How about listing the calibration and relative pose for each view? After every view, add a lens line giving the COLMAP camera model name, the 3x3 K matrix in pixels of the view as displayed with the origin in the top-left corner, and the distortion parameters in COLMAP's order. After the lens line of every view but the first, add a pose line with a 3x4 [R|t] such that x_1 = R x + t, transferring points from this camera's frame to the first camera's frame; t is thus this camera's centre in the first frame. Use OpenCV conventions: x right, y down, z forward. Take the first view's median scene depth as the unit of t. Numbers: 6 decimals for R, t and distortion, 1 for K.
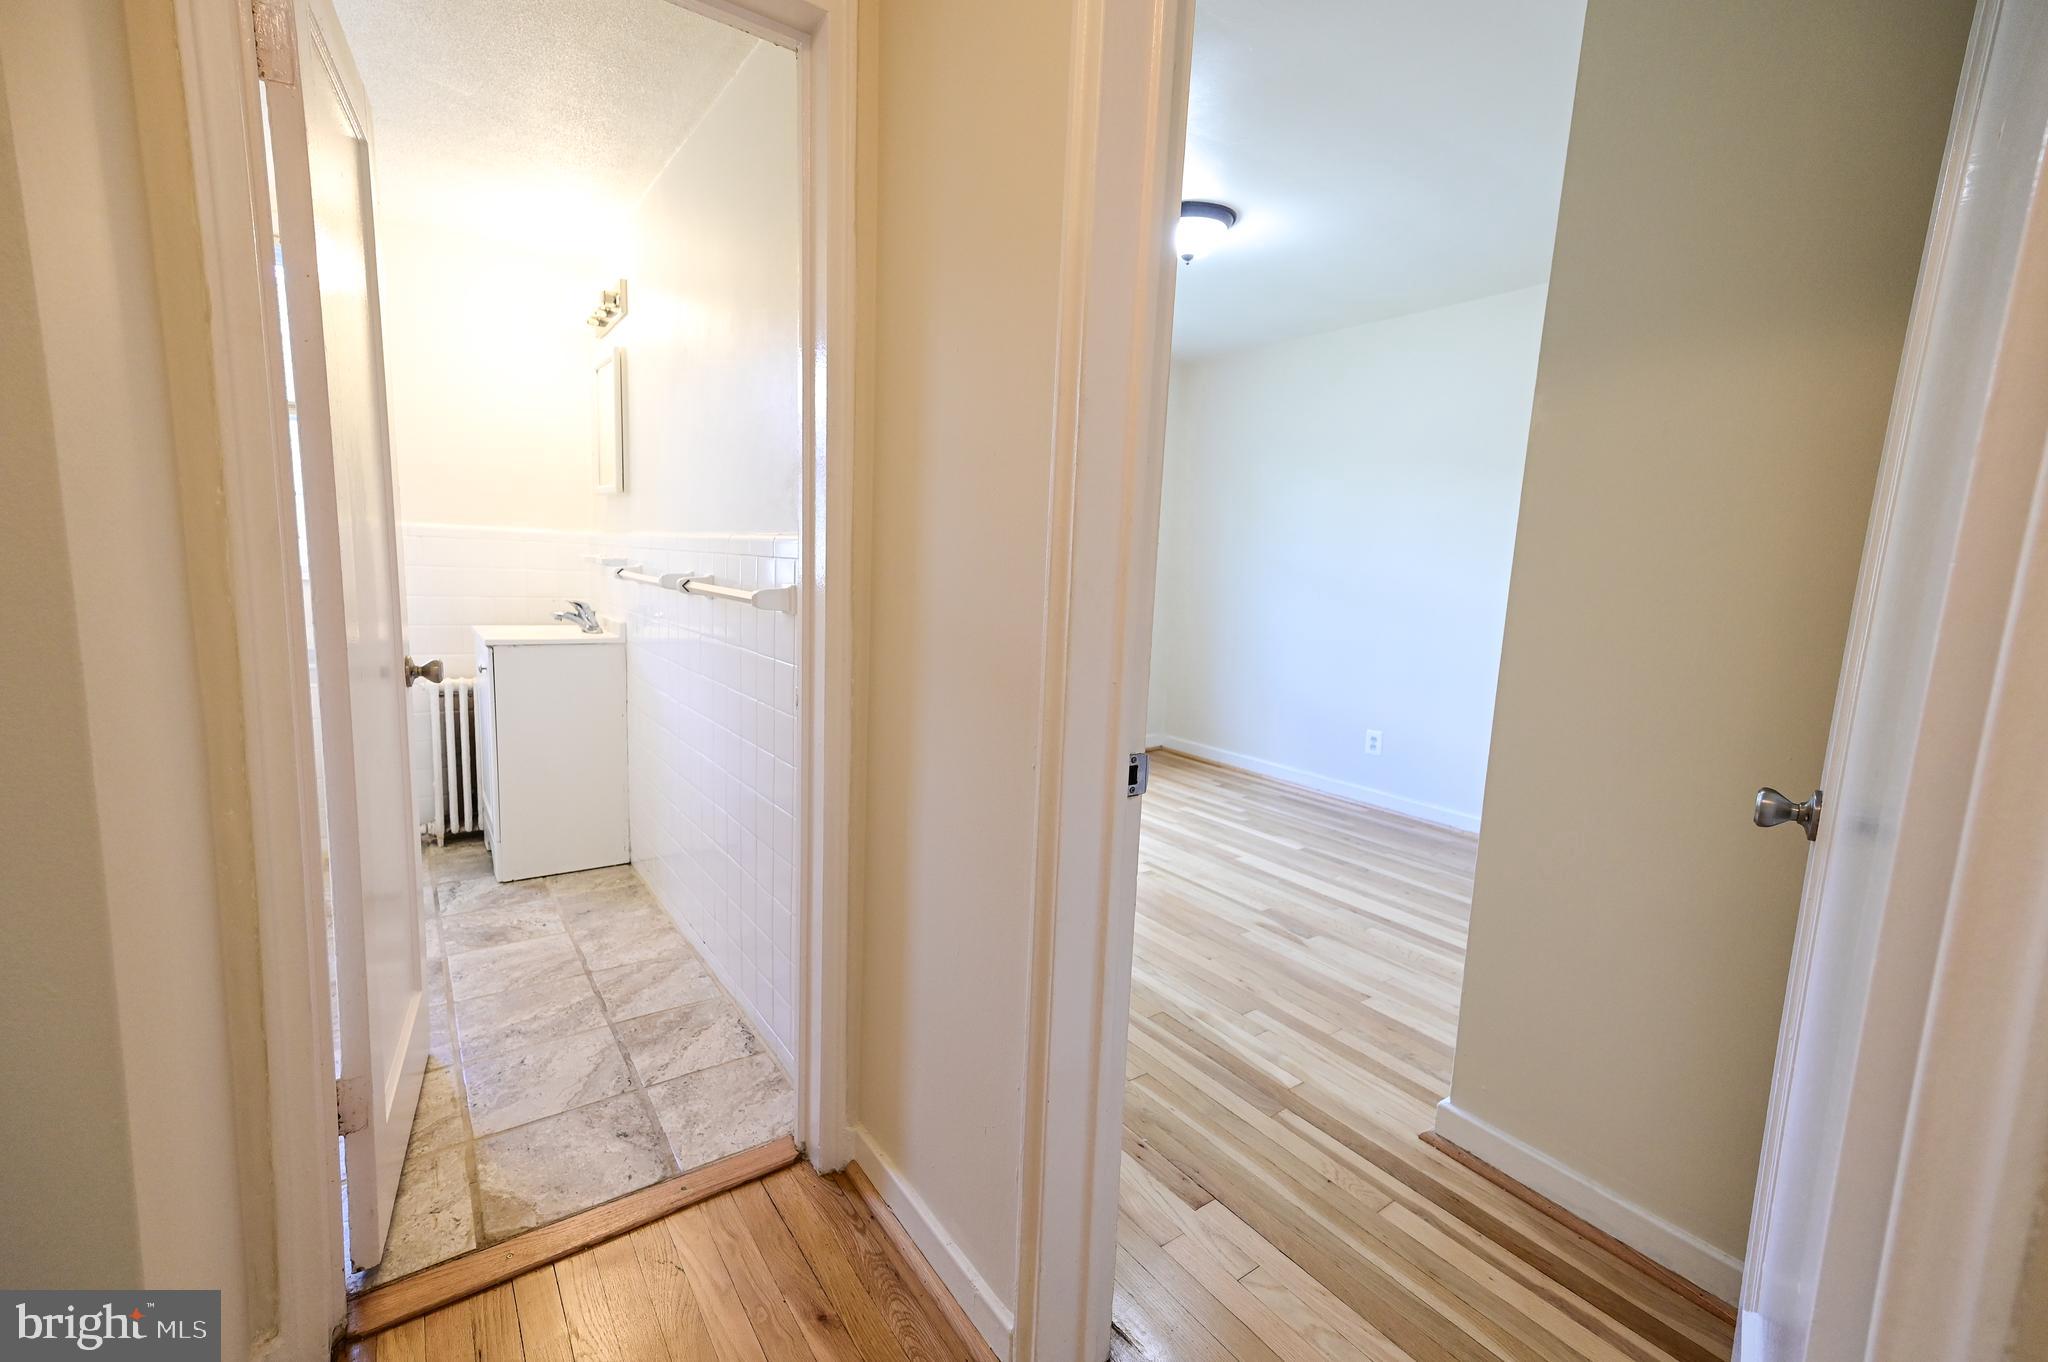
lens RADIAL K [[864.6, 0, 1024.0], [0, 864.6, 681.0], [0, 0, 1]] dist [0.022260, 0.000266]
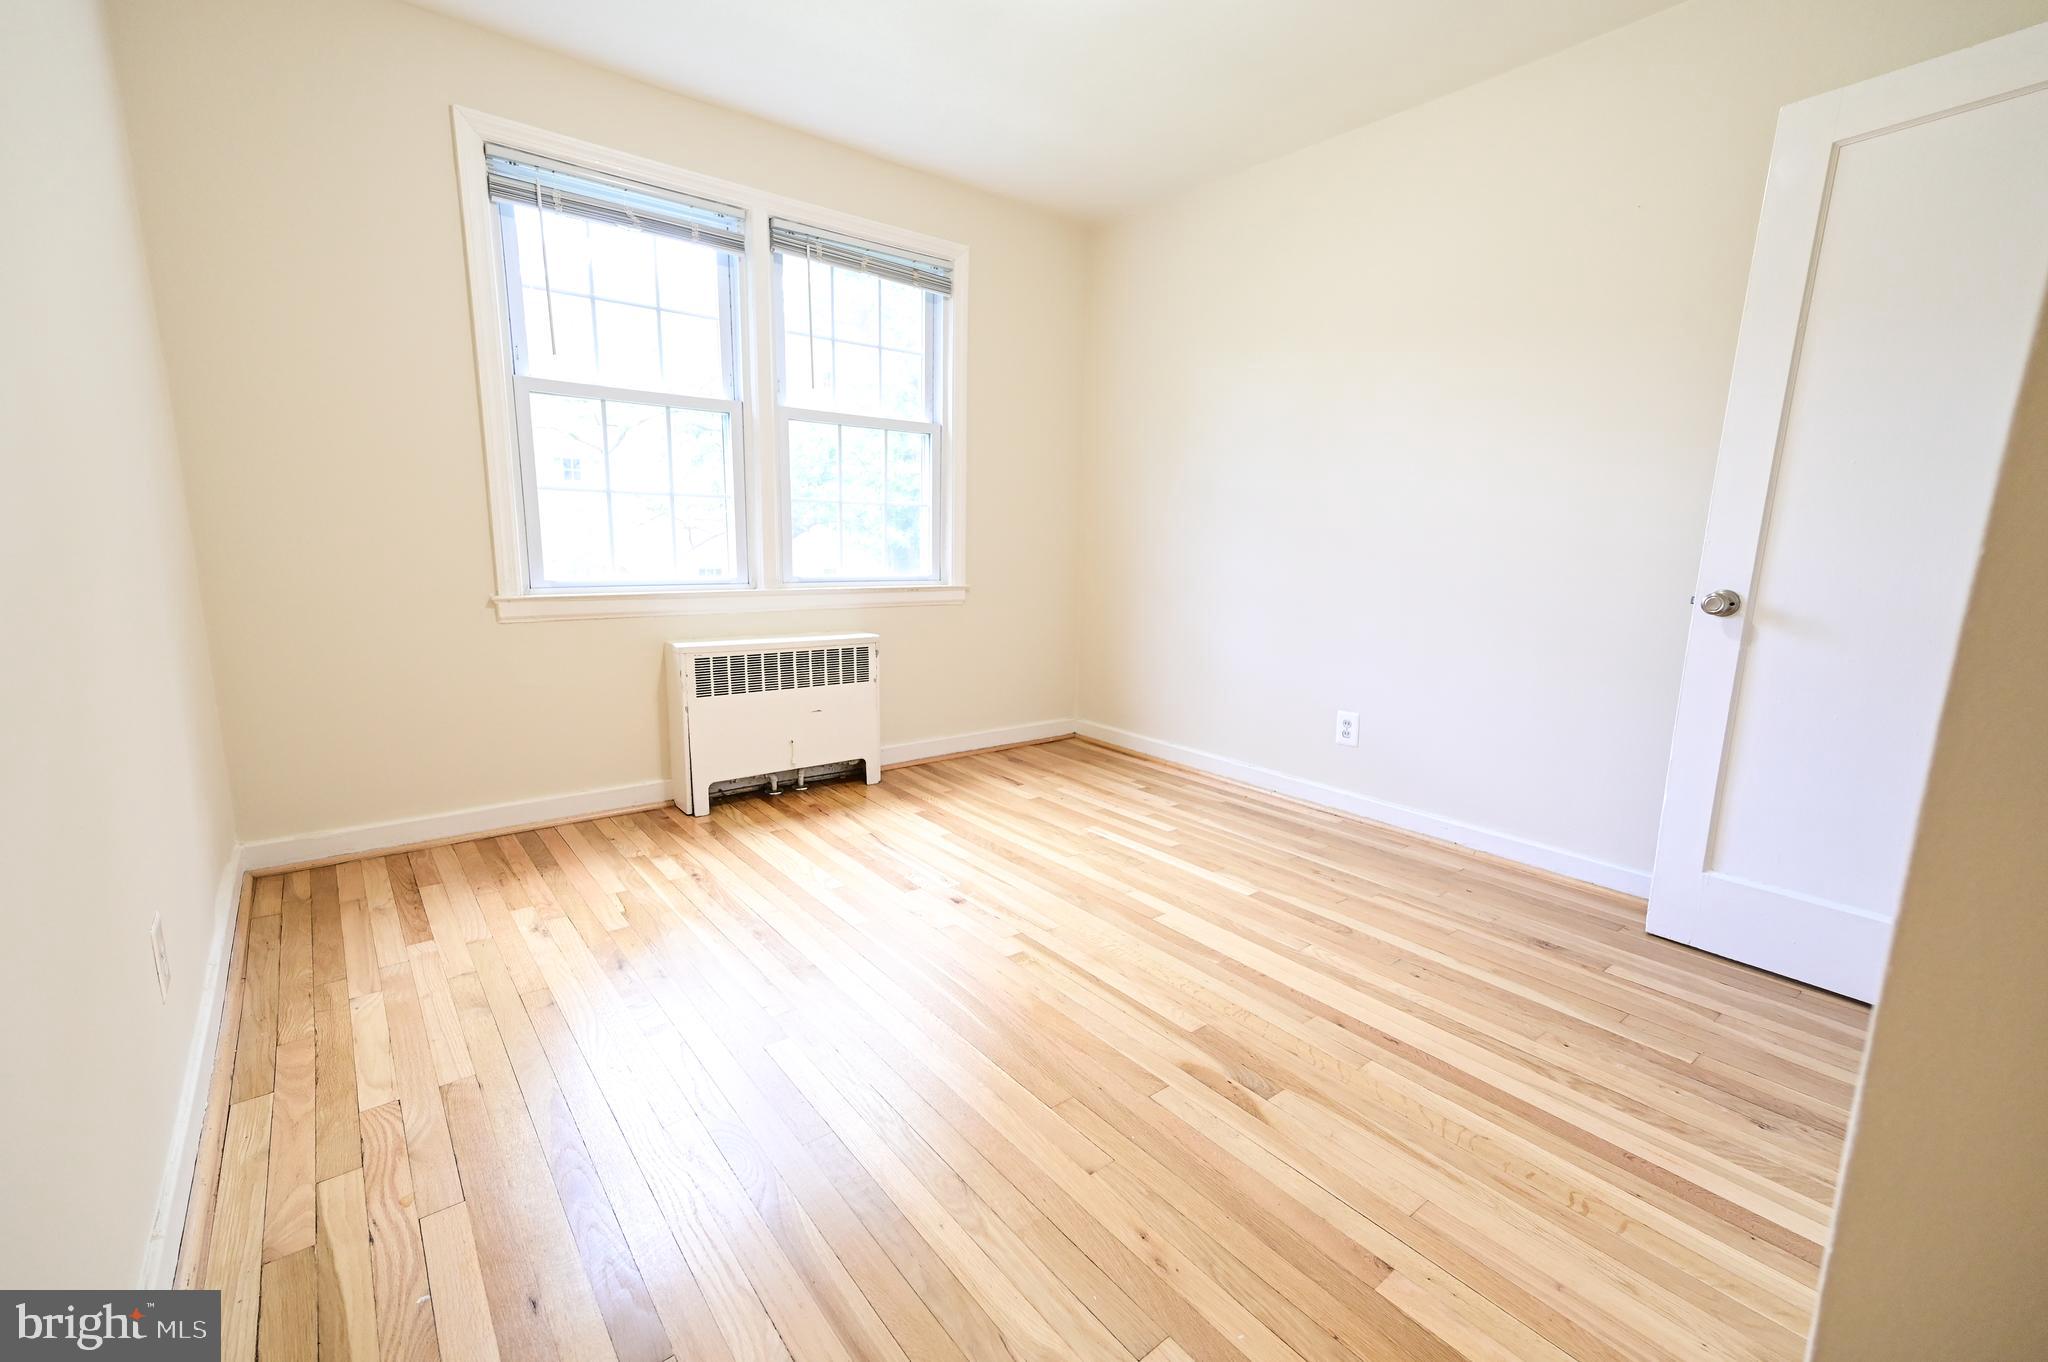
lens RADIAL K [[864.6, 0, 1024.0], [0, 864.6, 681.0], [0, 0, 1]] dist [0.022260, 0.000266]
pose [[0.998107, -0.027313, 0.055108, 0.114919], [0.025234, 0.998956, 0.038073, -0.004707], [-0.056091, -0.036611, 0.997754, 0.360199]]
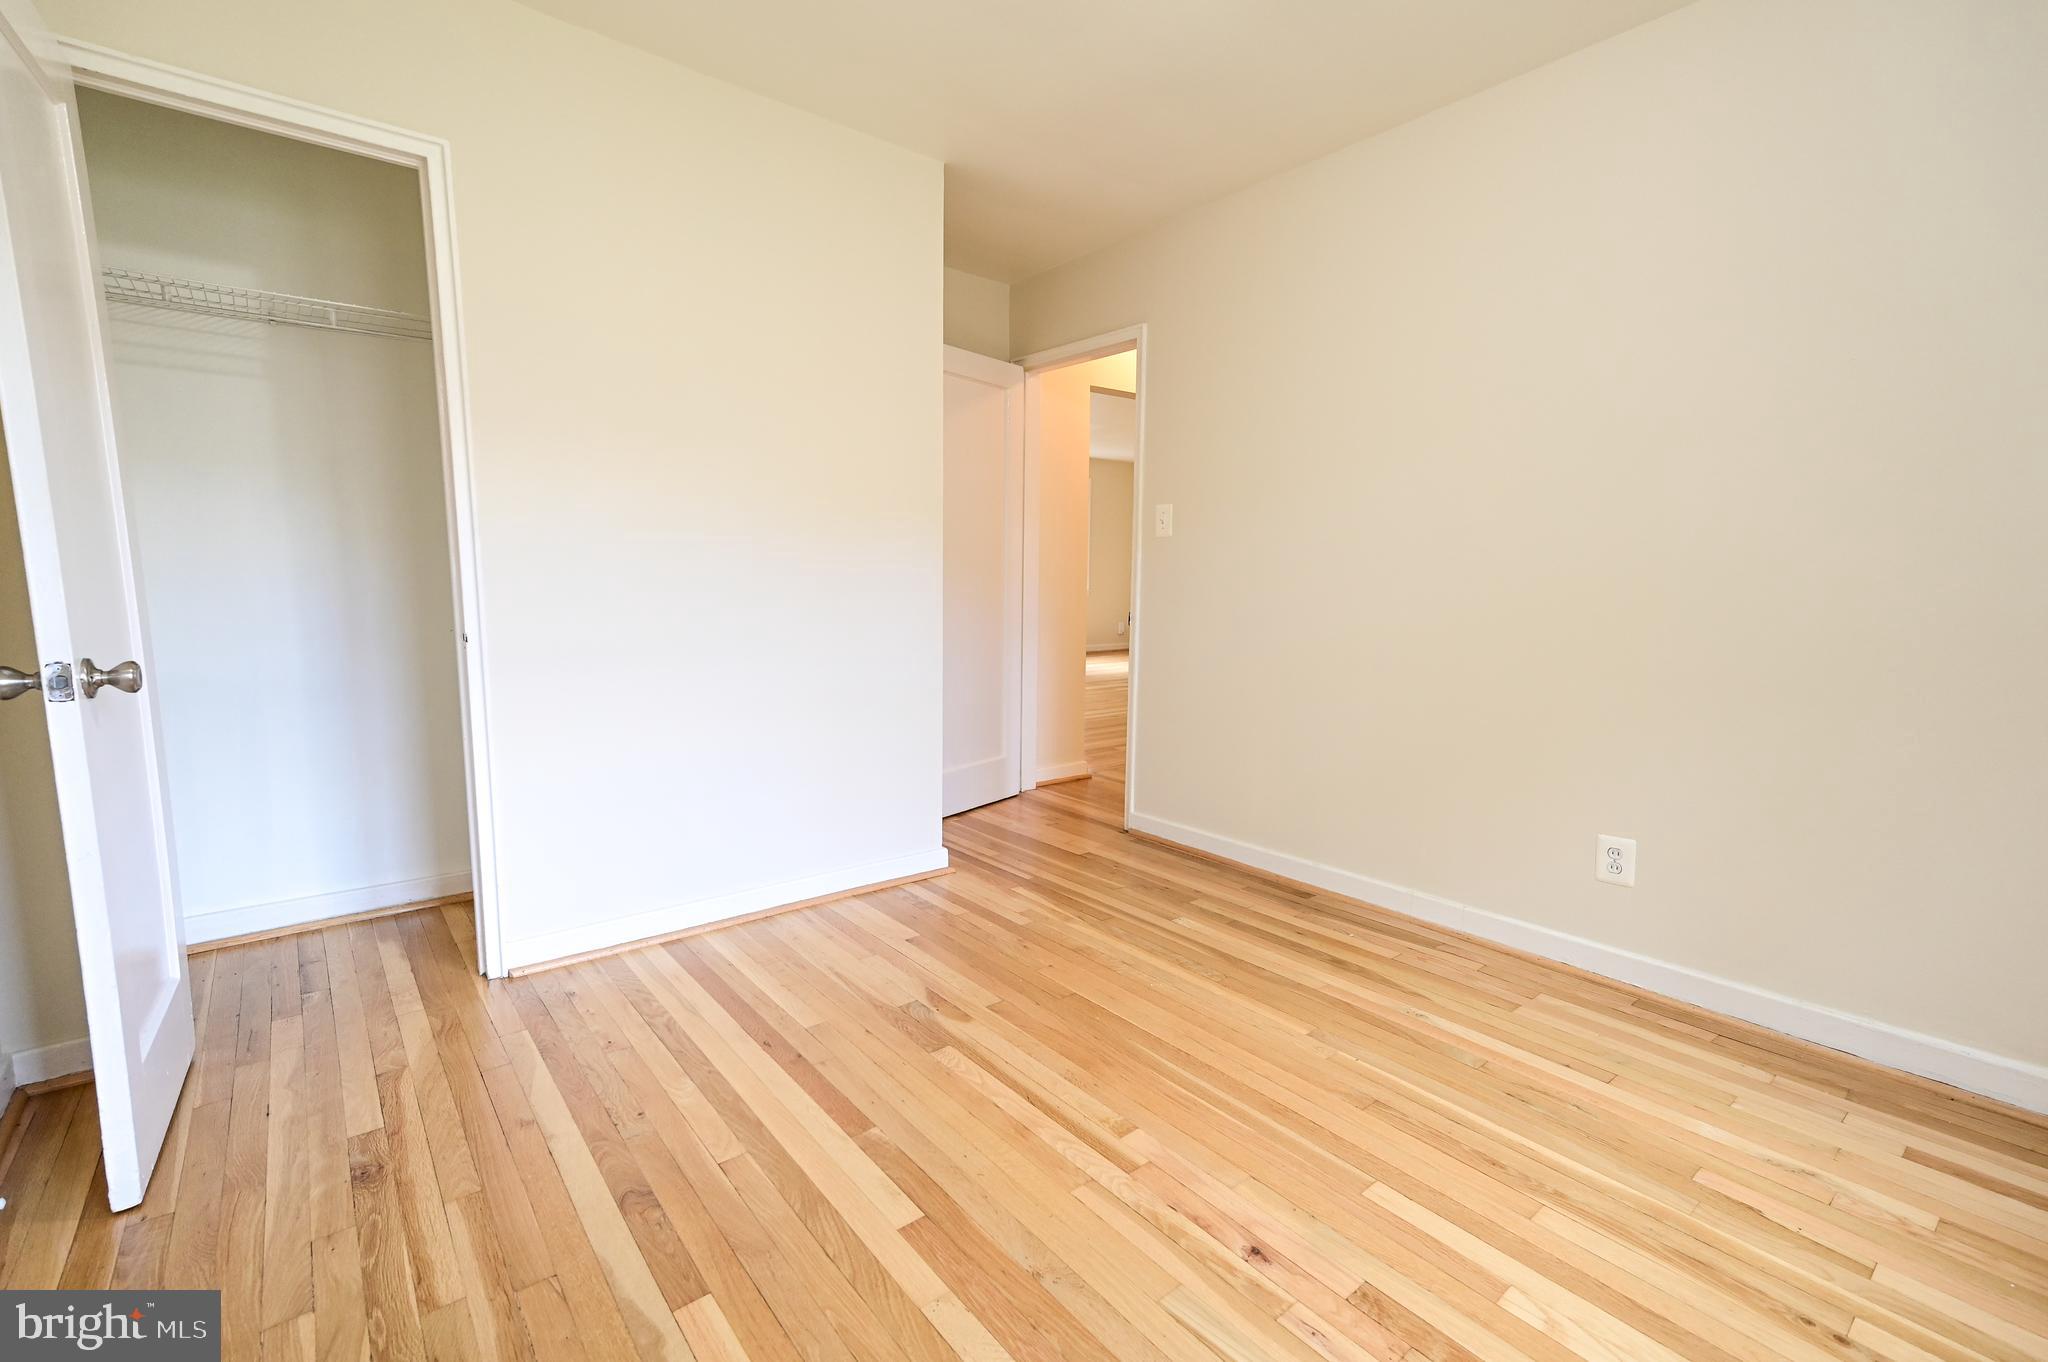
lens RADIAL K [[919.4, 0, 1024.0], [0, 919.4, 681.0], [0, 0, 1]] dist [0.033064, 0.000169]
pose [[-0.996960, -0.040764, -0.066399, 0.241008], [-0.056466, 0.965229, 0.255233, -0.160838], [0.053686, 0.258206, -0.964597, 1.404213]]
